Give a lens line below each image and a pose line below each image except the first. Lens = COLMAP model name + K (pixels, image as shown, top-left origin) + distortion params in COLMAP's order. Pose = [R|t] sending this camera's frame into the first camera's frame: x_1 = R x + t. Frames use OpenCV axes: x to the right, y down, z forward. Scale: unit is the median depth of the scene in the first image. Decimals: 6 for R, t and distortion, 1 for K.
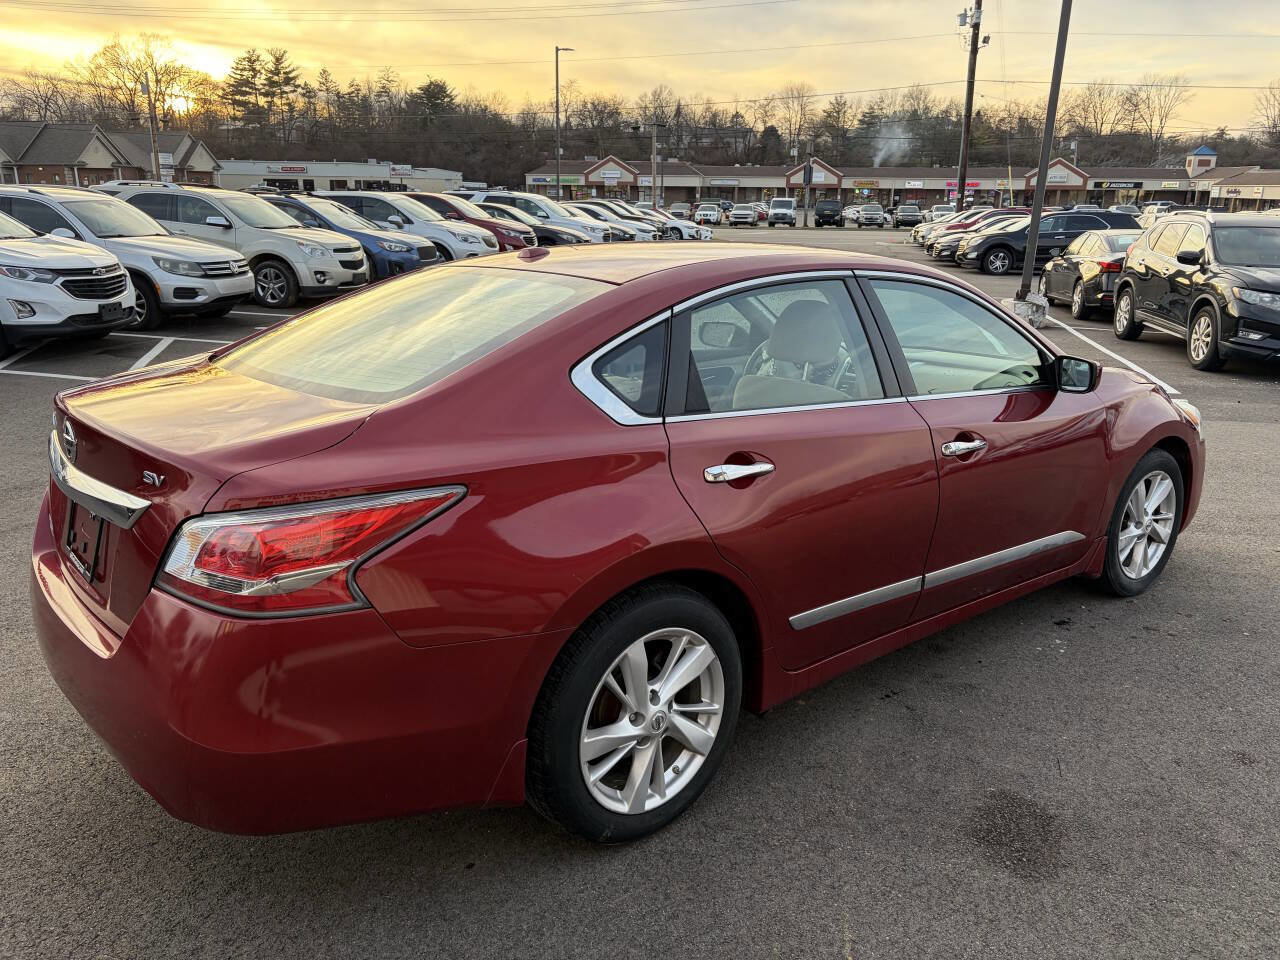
lens RADIAL K [[941.8, 0, 651.2], [0, 941.8, 482.1], [0, 0, 1]] dist [0.037073, -0.036434]
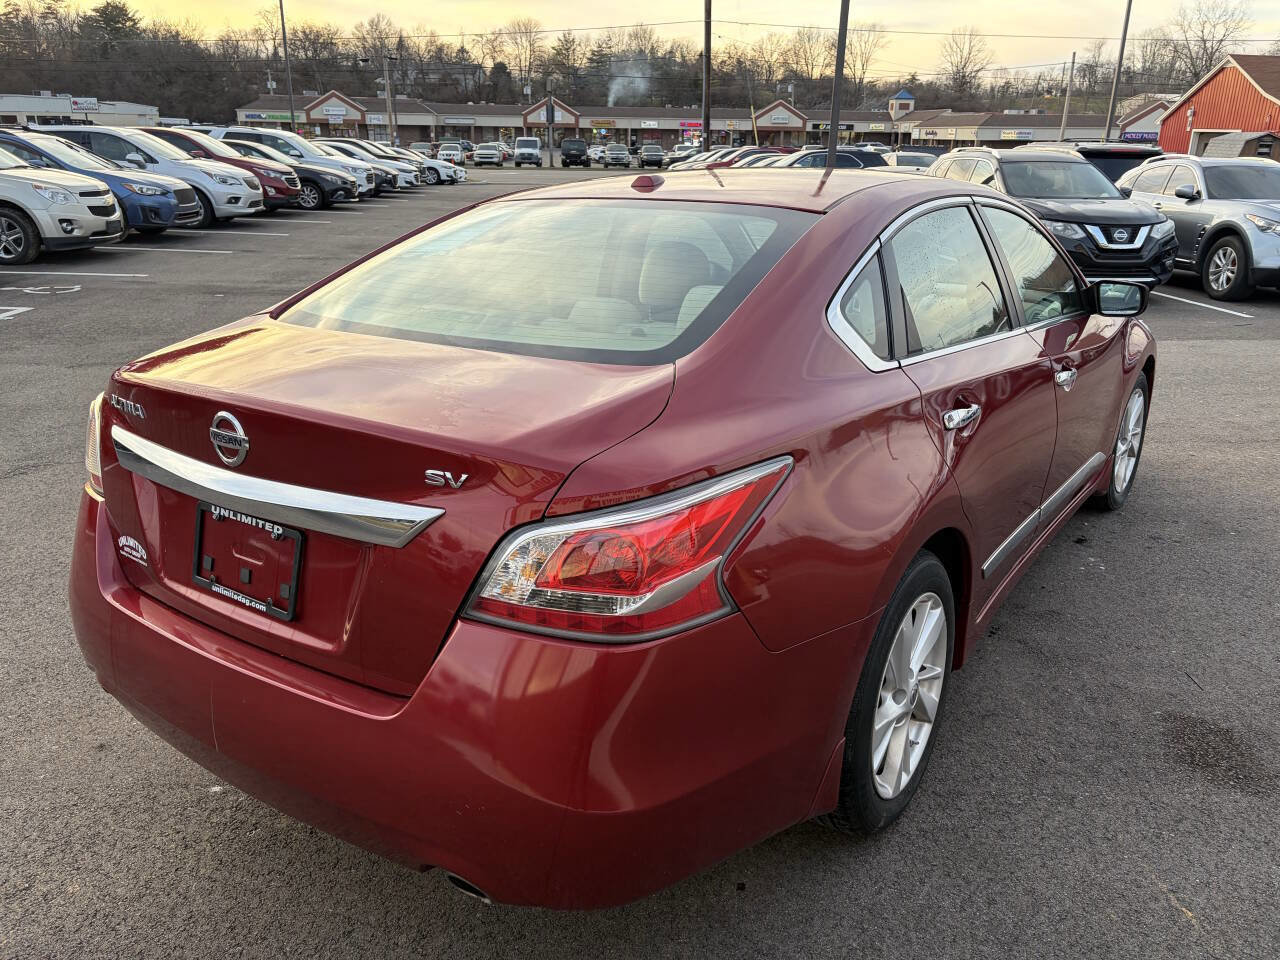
lens RADIAL K [[941.8, 0, 651.2], [0, 941.8, 482.1], [0, 0, 1]] dist [0.037073, -0.036434]
pose [[0.966658, -0.086844, 0.240894, -0.066264], [0.072920, 0.995142, 0.066141, -0.004584], [-0.245468, -0.046370, 0.968295, 0.027540]]
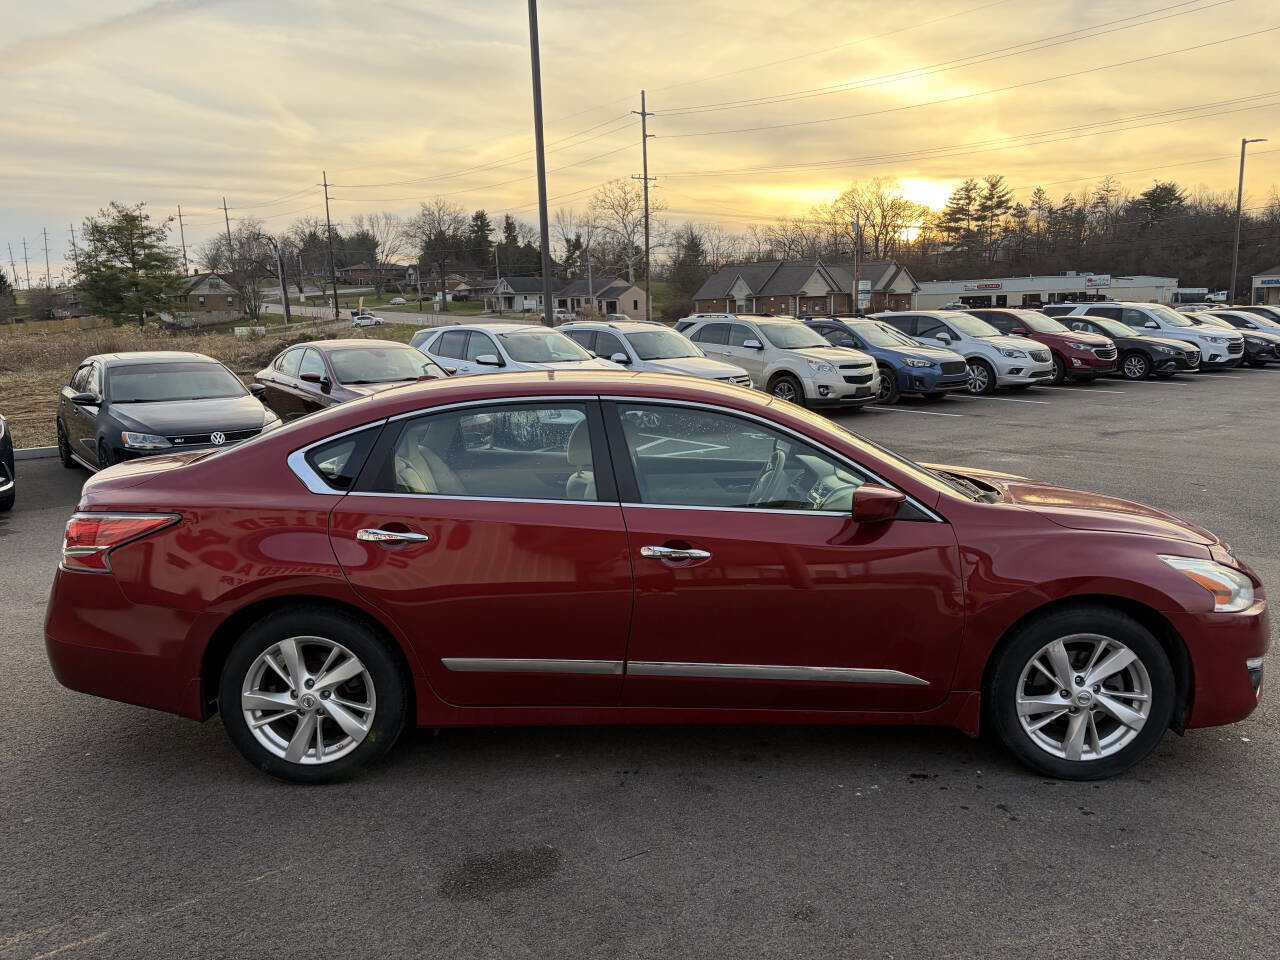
lens RADIAL K [[941.8, 0, 651.2], [0, 941.8, 482.1], [0, 0, 1]] dist [0.037073, -0.036434]
pose [[0.779673, 0.073808, -0.621822, 0.192736], [-0.144621, 0.987407, -0.064131, -0.008785], [0.609258, 0.139930, 0.780528, 0.021662]]
